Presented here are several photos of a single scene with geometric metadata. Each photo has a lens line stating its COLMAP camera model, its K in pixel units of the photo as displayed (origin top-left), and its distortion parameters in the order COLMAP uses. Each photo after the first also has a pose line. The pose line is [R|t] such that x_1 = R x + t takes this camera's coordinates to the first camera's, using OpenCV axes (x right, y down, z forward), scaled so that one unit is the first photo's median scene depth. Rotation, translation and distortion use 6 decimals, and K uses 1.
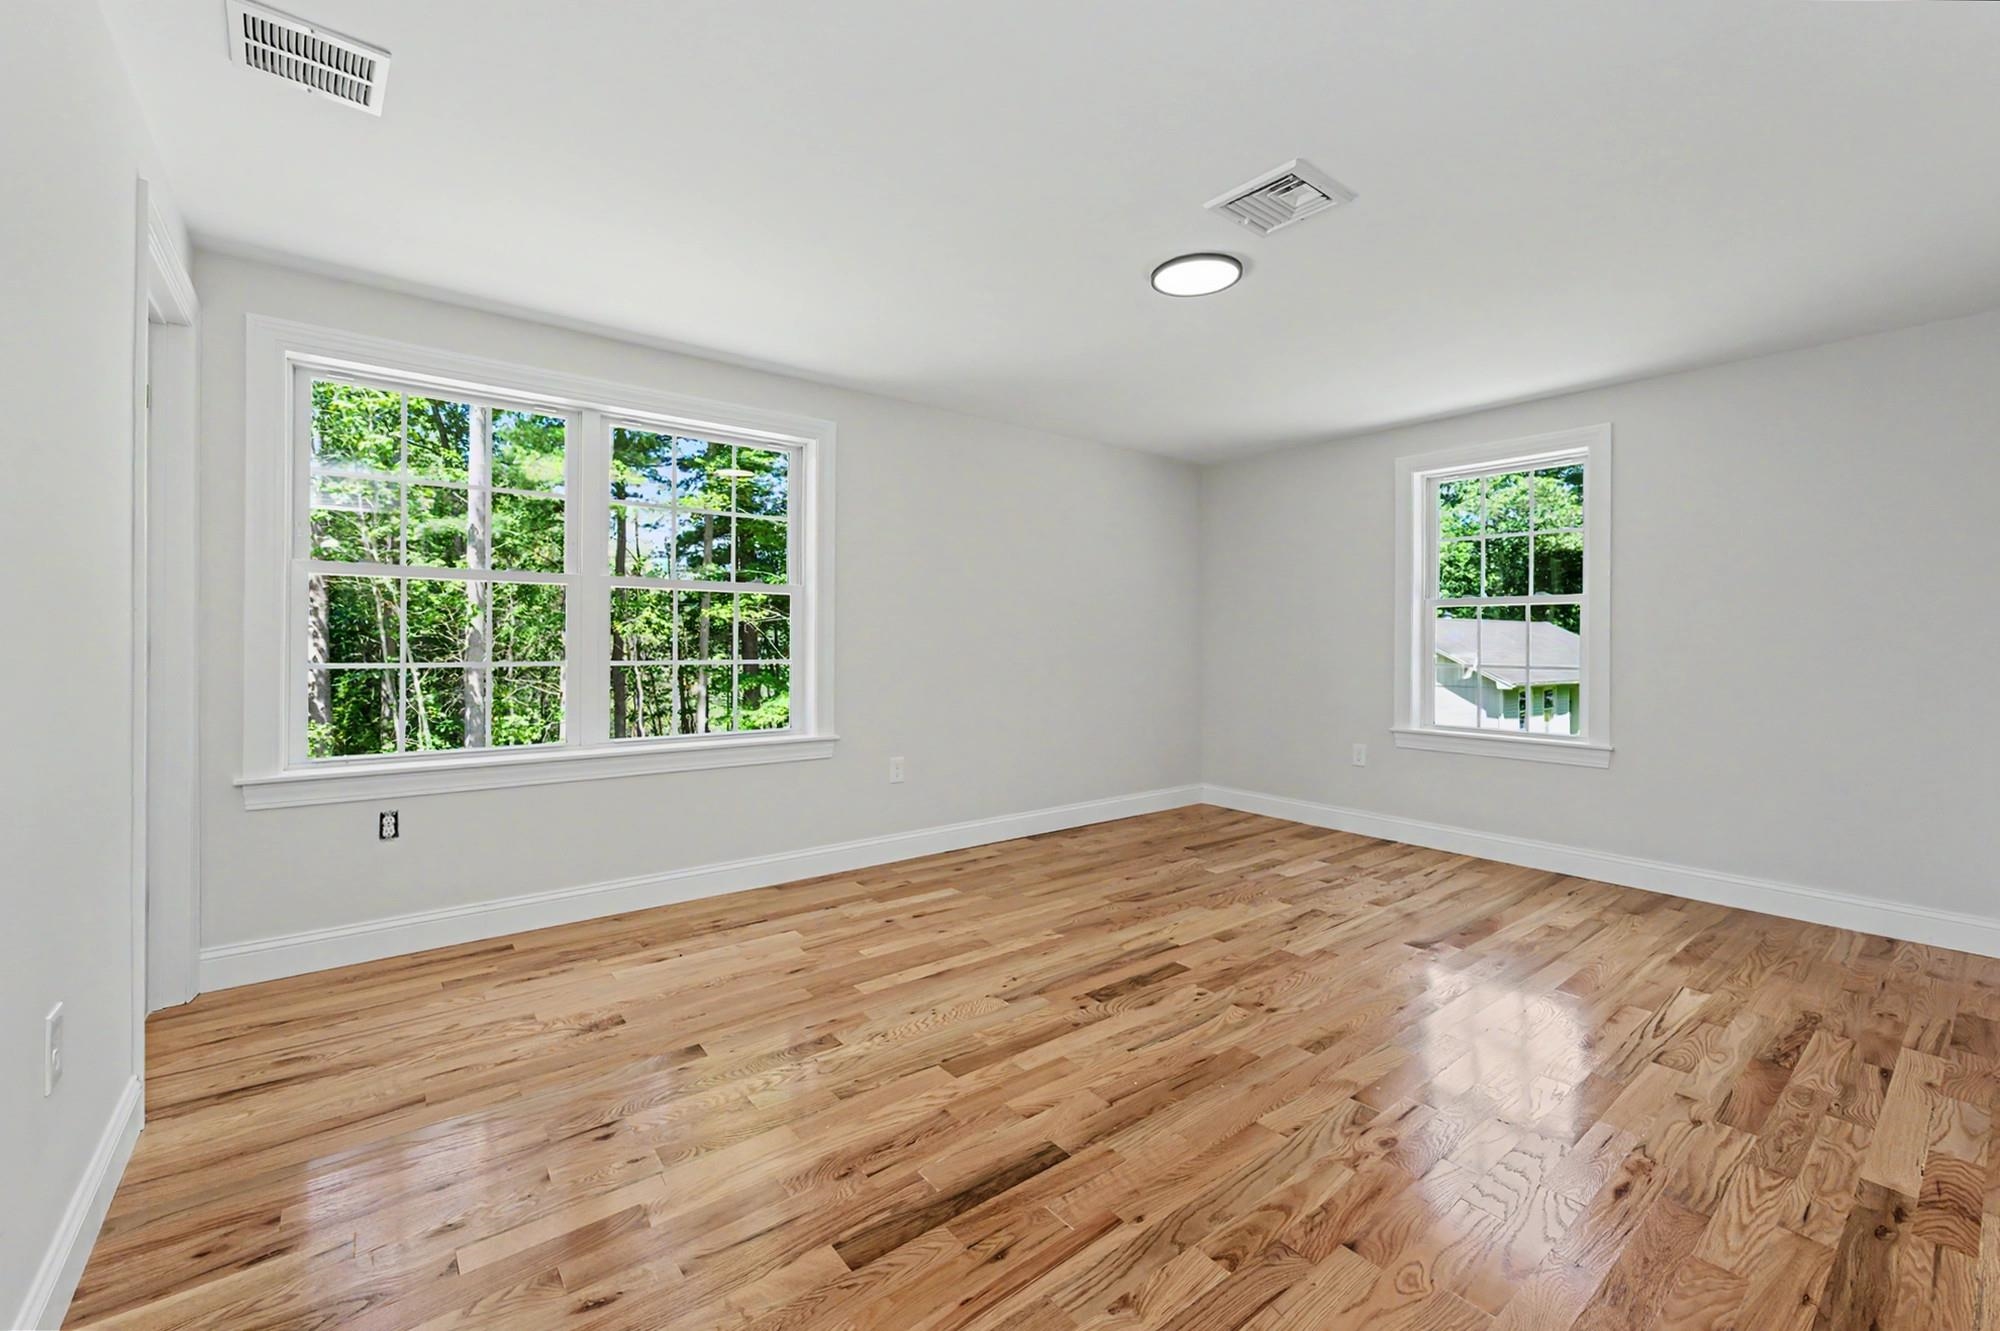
lens RADIAL K [[826.8, 0, 993.1], [0, 826.8, 656.8], [0, 0, 1]] dist [-0.004871, 0.000848]
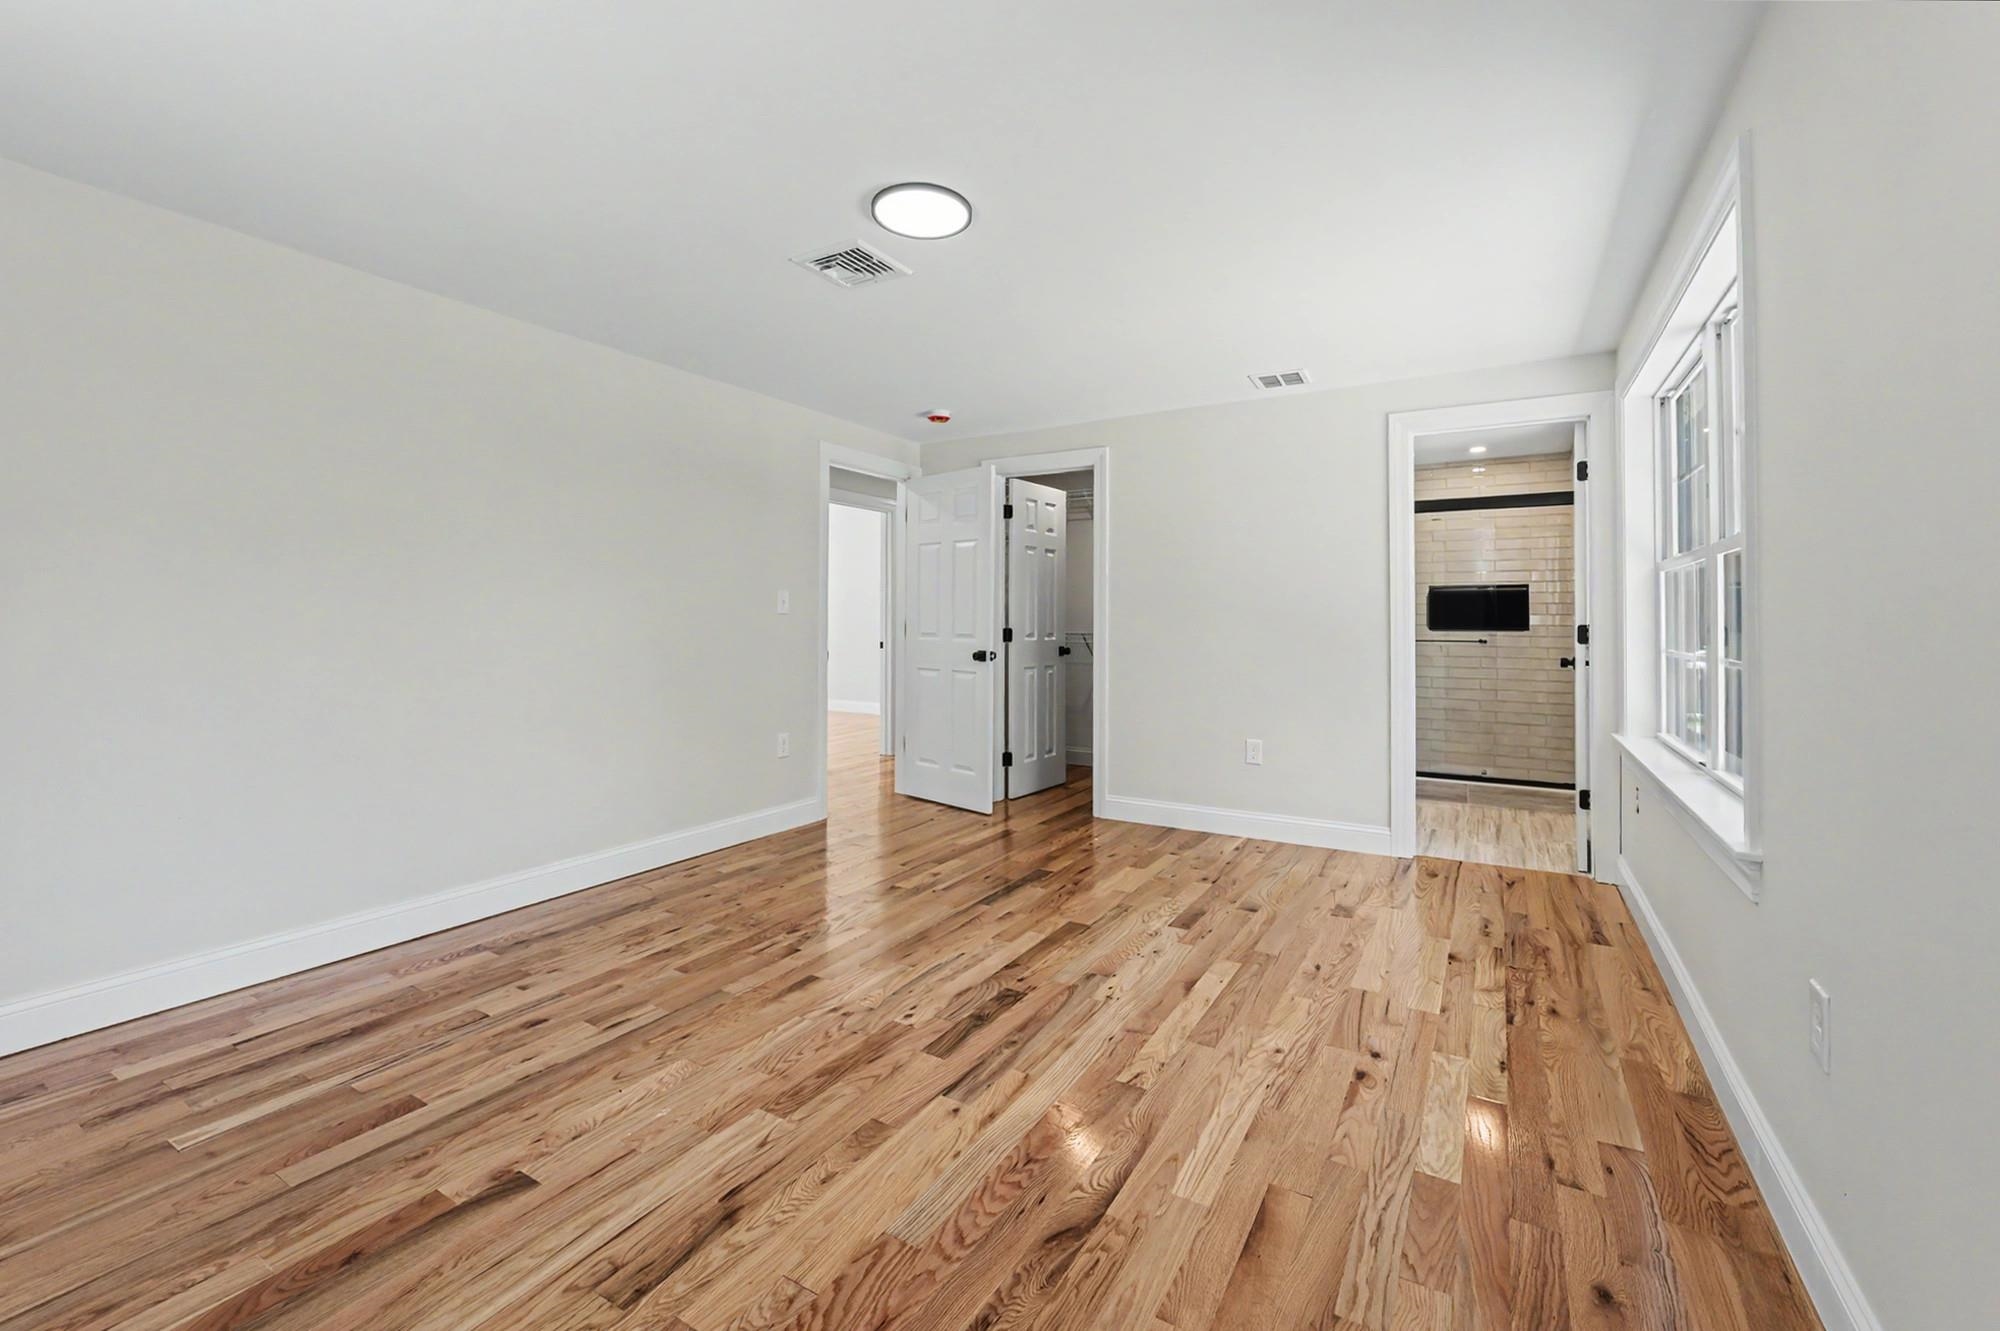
lens RADIAL K [[826.8, 0, 989.6], [0, 826.8, 606.6], [0, 0, 1]] dist [-0.004871, 0.000848]
pose [[-0.938560, -0.017692, -0.344662, 0.486871], [-0.018670, 0.999826, -0.000483, -0.036168], [0.344611, 0.005982, -0.938727, 1.873656]]
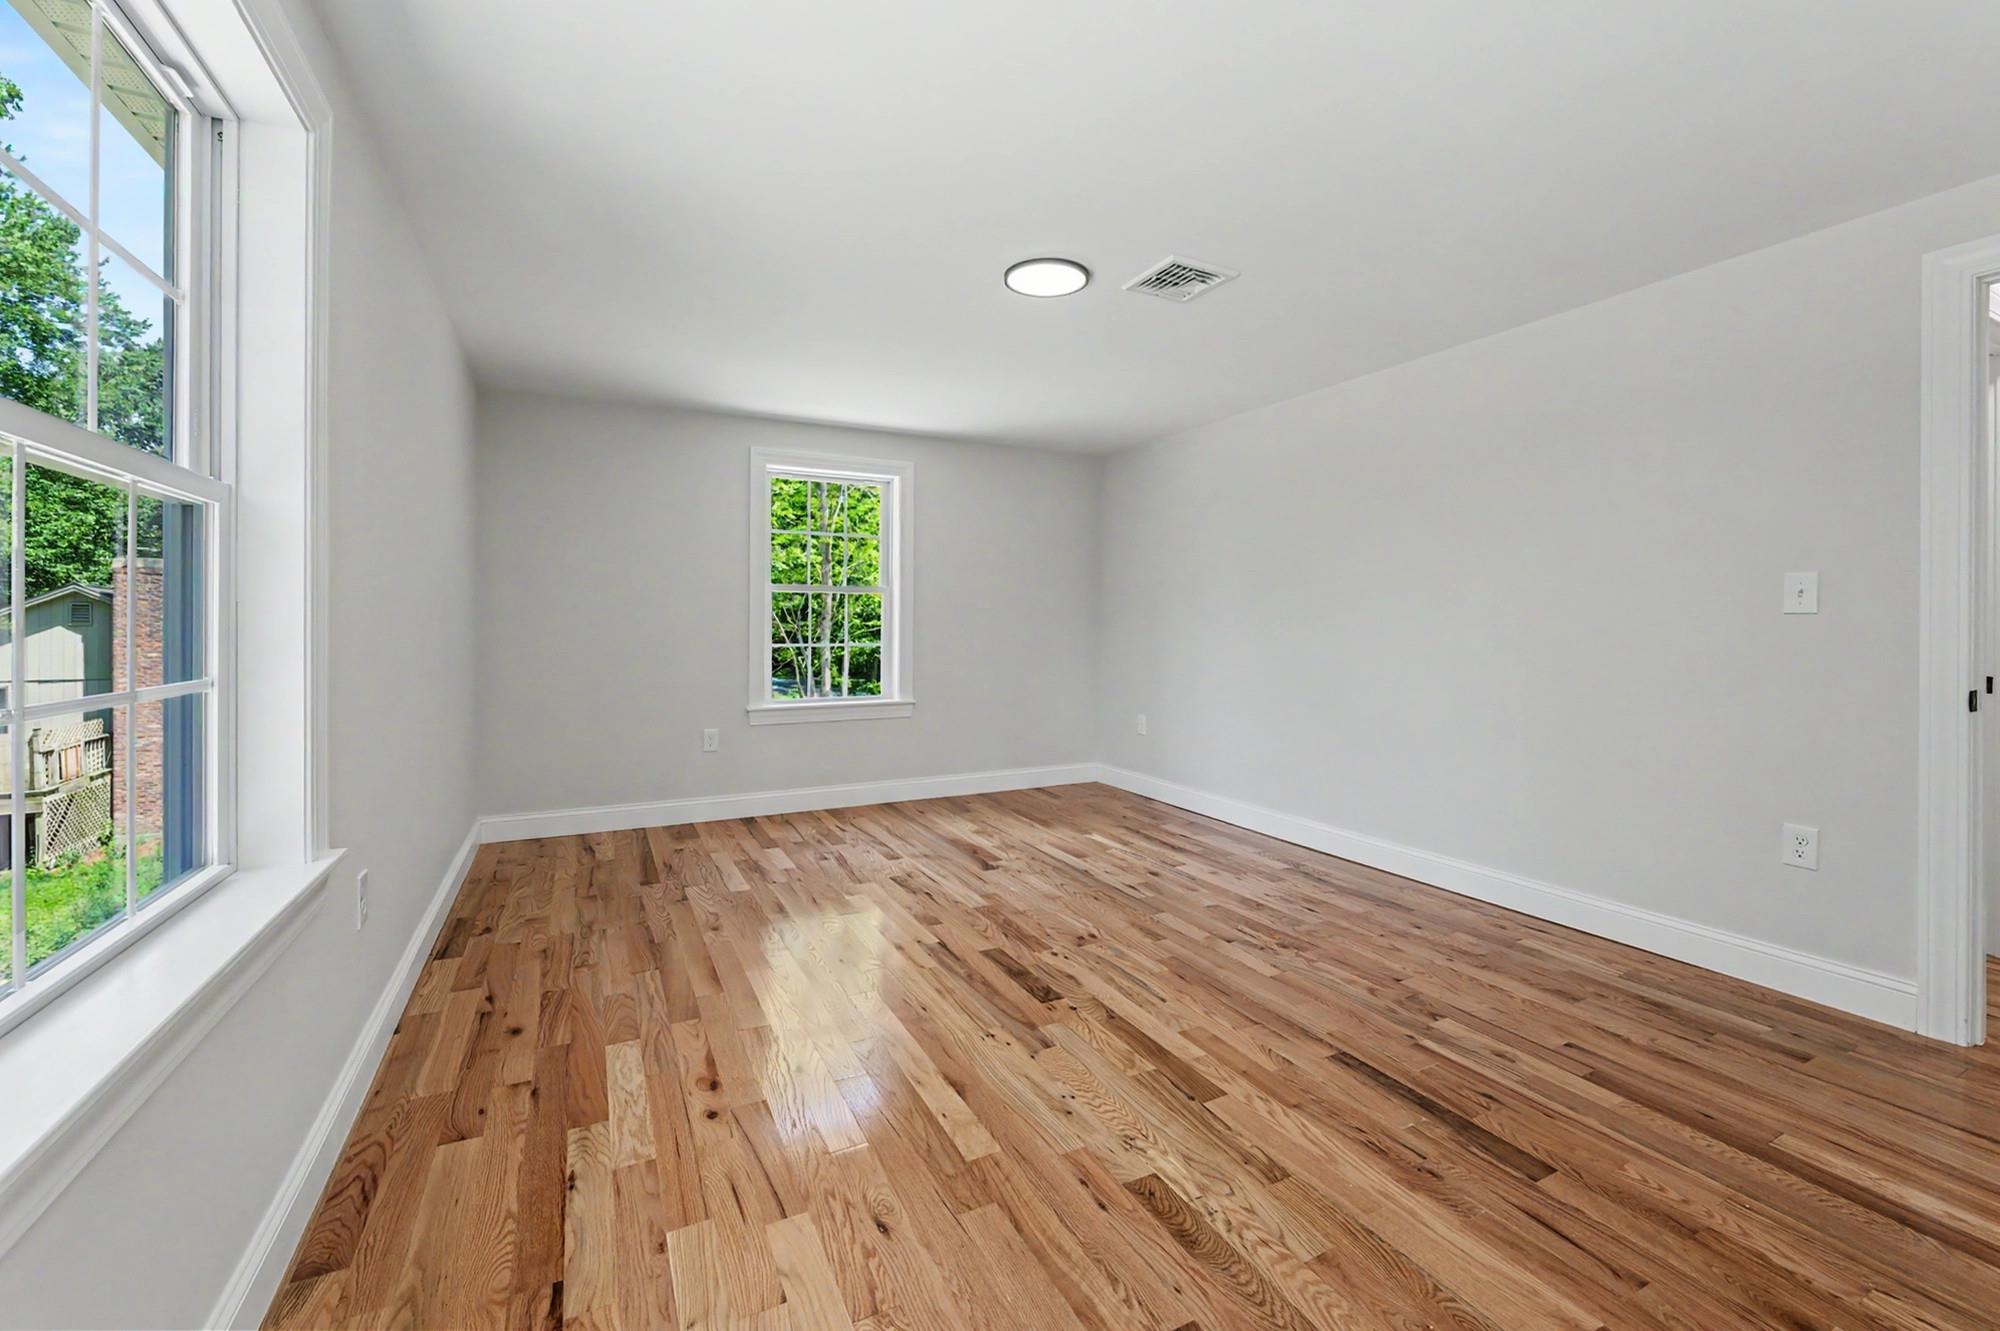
lens RADIAL K [[826.8, 0, 1014.1], [0, 826.8, 615.9], [0, 0, 1]] dist [-0.004871, 0.000848]
pose [[0.183278, 0.002390, 0.983058, -0.808900], [0.020018, 0.999781, -0.006163, -0.022156], [-0.982857, 0.020808, 0.183190, 0.850963]]
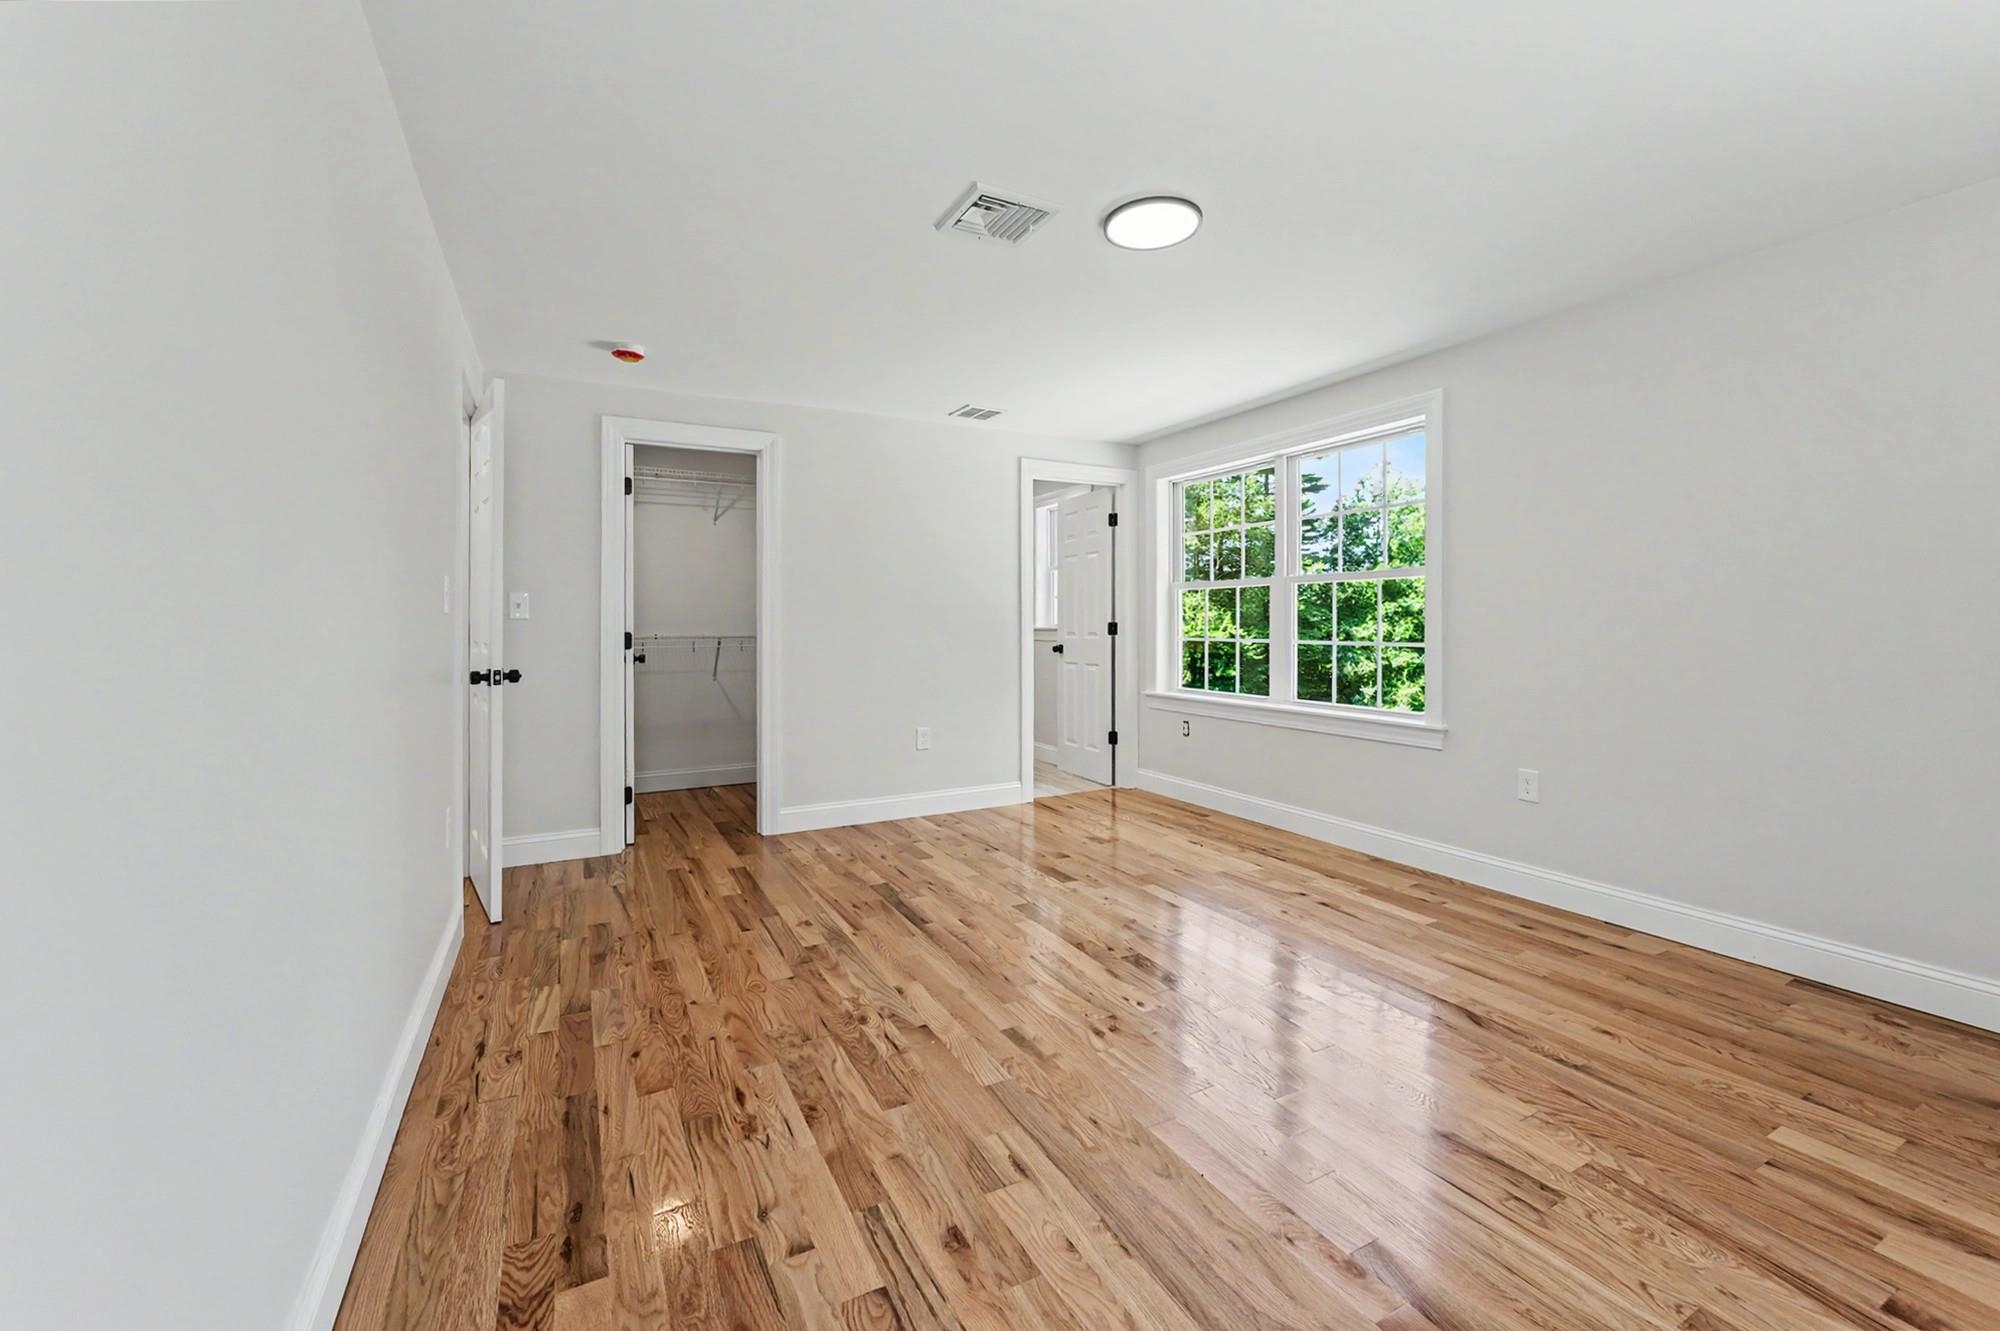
lens RADIAL K [[826.8, 0, 1002.9], [0, 826.8, 620.5], [0, 0, 1]] dist [-0.004871, 0.000848]
pose [[-0.183979, -0.009311, -0.982886, 1.193638], [-0.018195, 0.999816, -0.006065, -0.011184], [0.982762, 0.016767, -0.184115, 1.015598]]
